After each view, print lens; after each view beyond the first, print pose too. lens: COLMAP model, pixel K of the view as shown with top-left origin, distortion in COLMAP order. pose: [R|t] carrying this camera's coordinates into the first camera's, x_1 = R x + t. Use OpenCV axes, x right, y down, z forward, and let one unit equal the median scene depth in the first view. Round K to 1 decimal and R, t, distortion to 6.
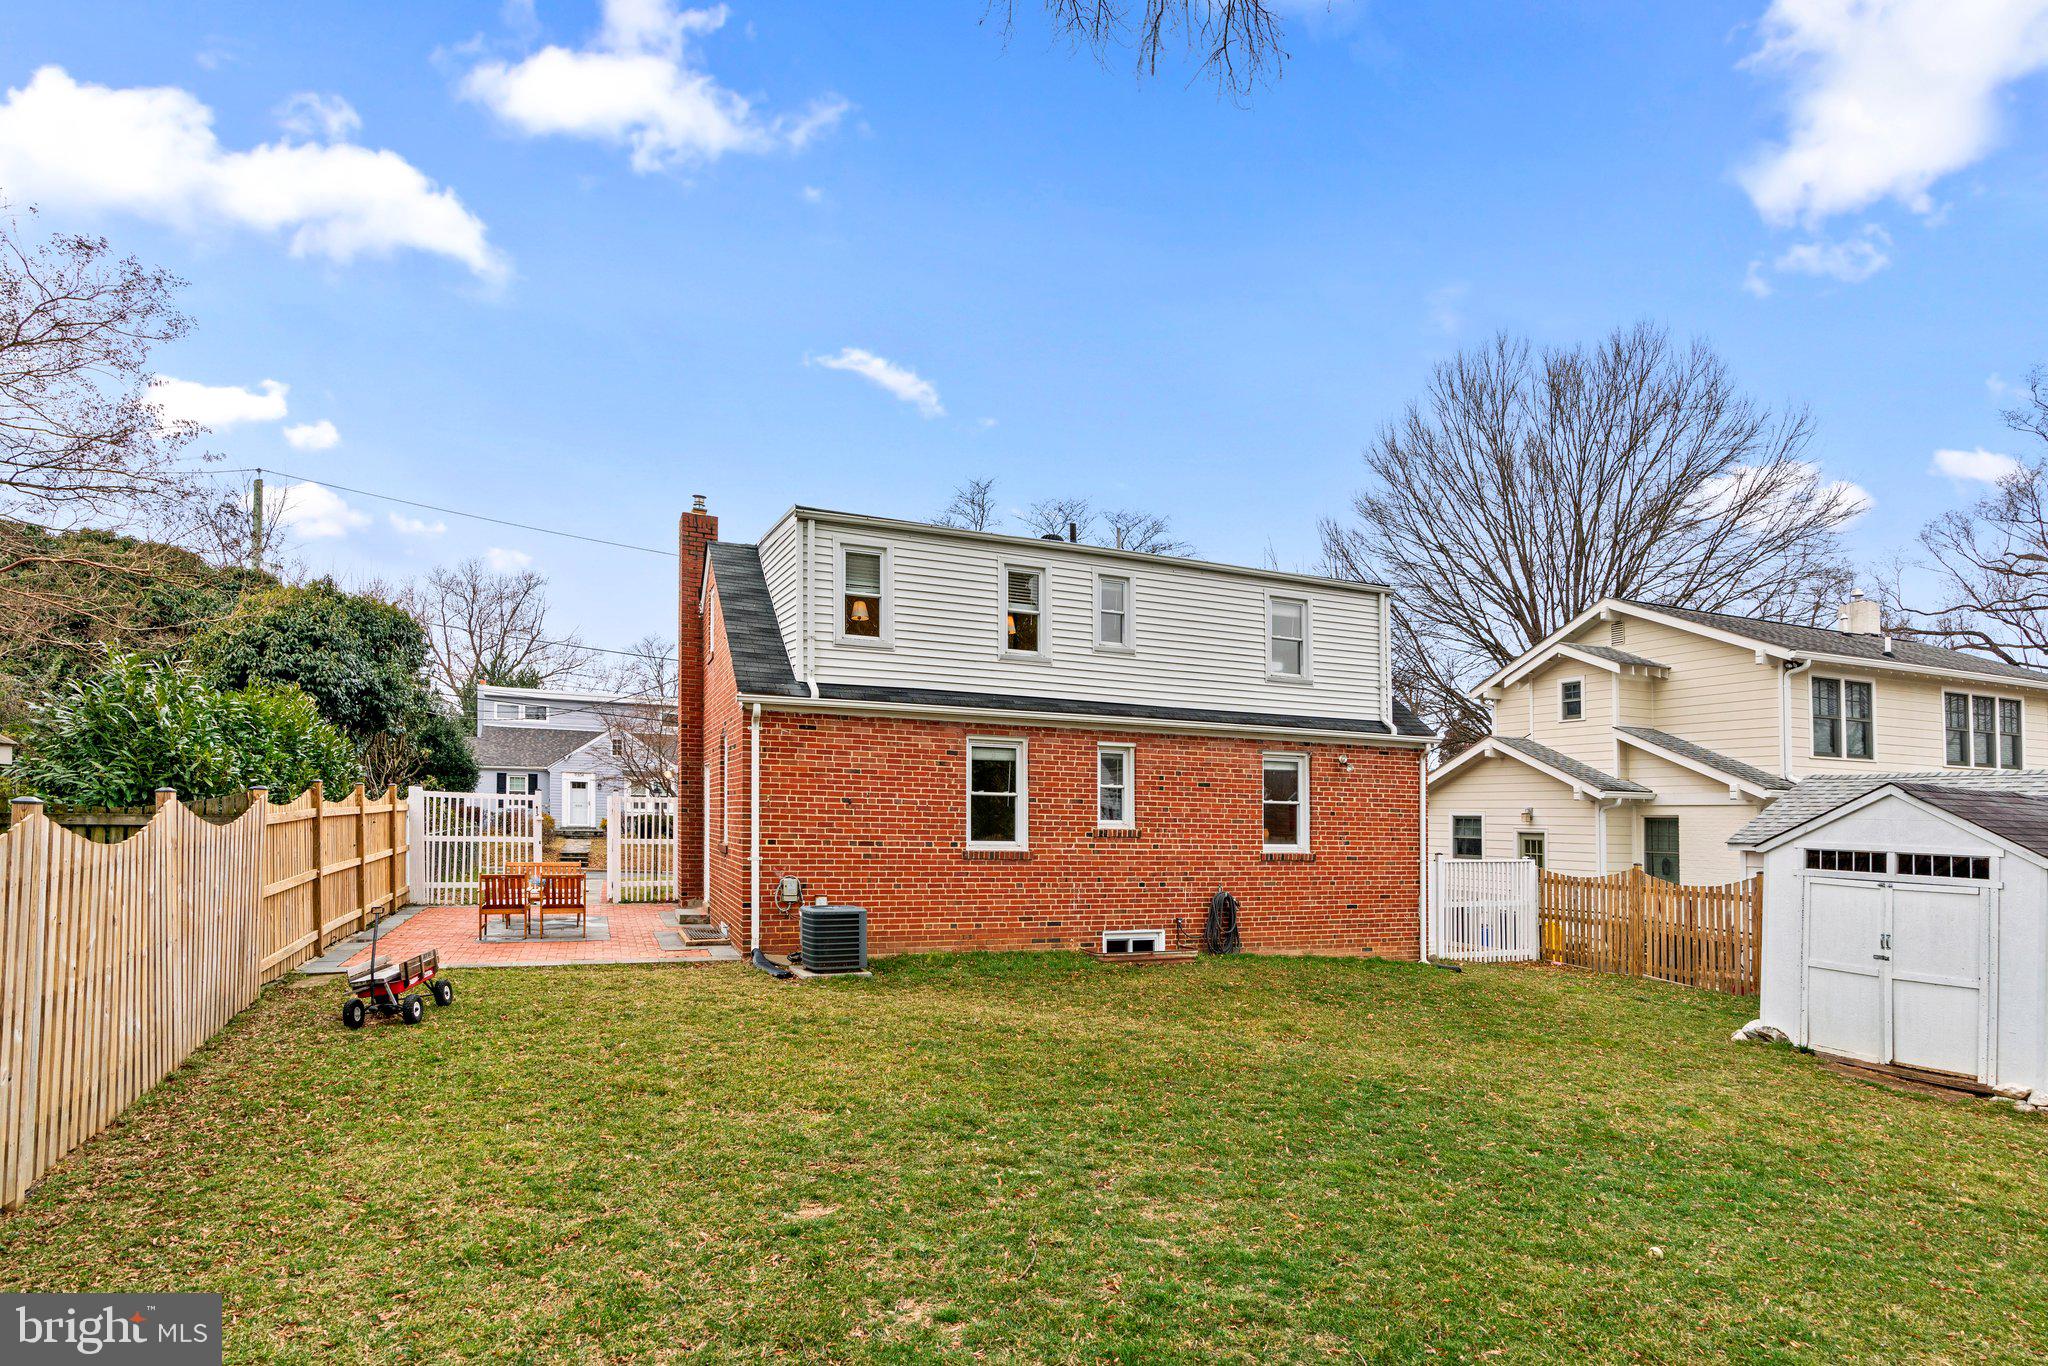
lens RADIAL K [[1041.8, 0, 1024.4], [0, 1041.8, 662.9], [0, 0, 1]] dist [-0.001218, 0.001107]
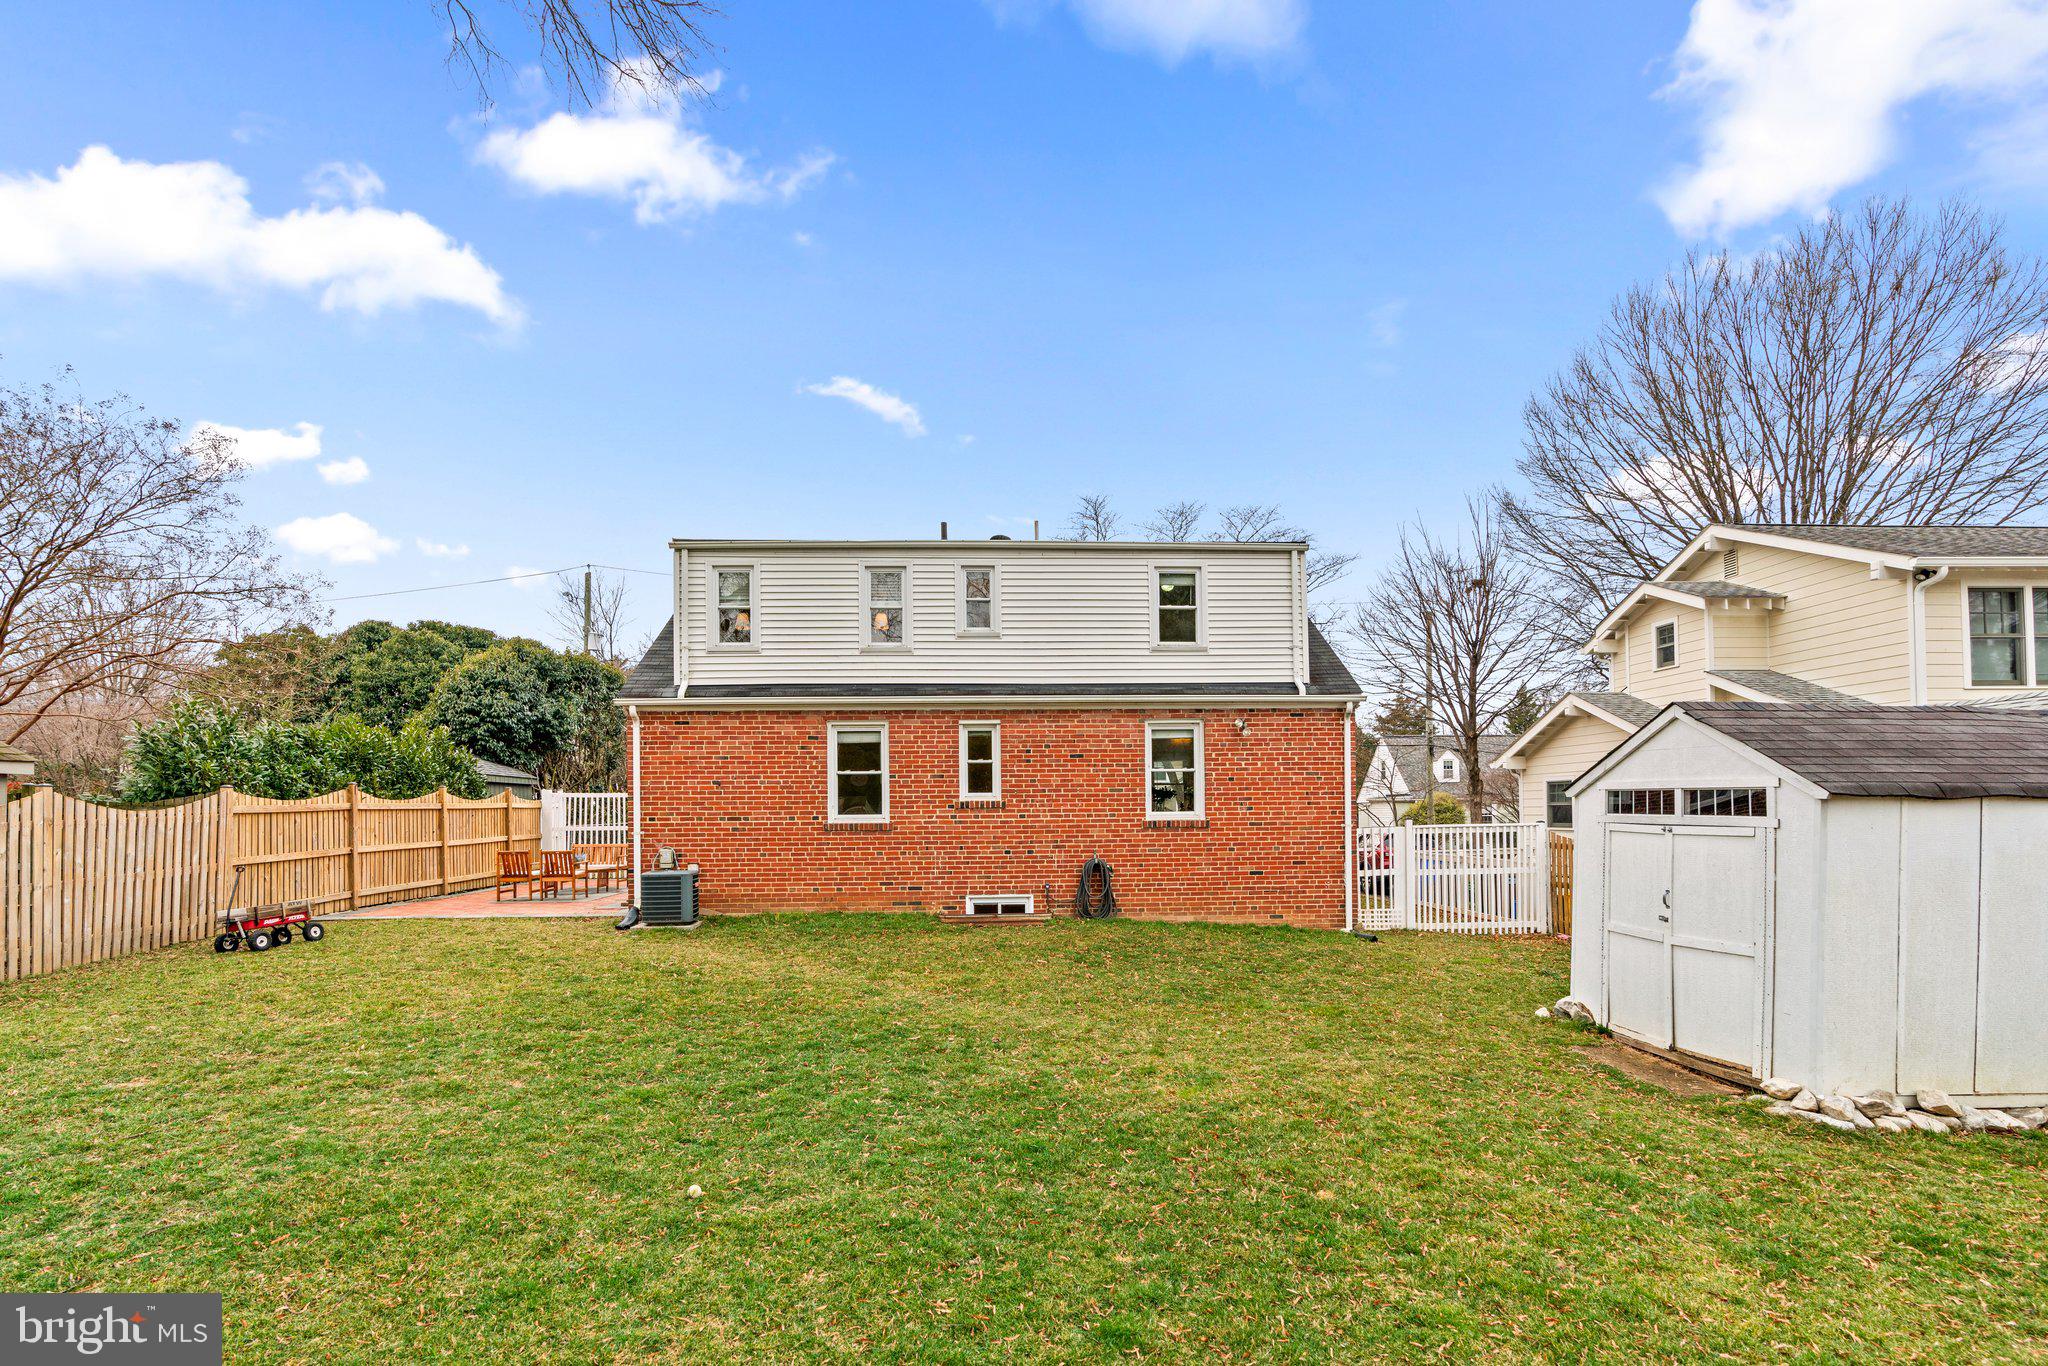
lens RADIAL K [[930.9, 0, 1024.0], [0, 930.9, 683.0], [0, 0, 1]] dist [-0.002197, -0.000072]
pose [[0.936924, -0.078341, -0.340640, 0.474620], [0.080512, 0.996723, -0.007783, 0.050745], [0.340133, -0.020134, 0.940162, 0.119649]]
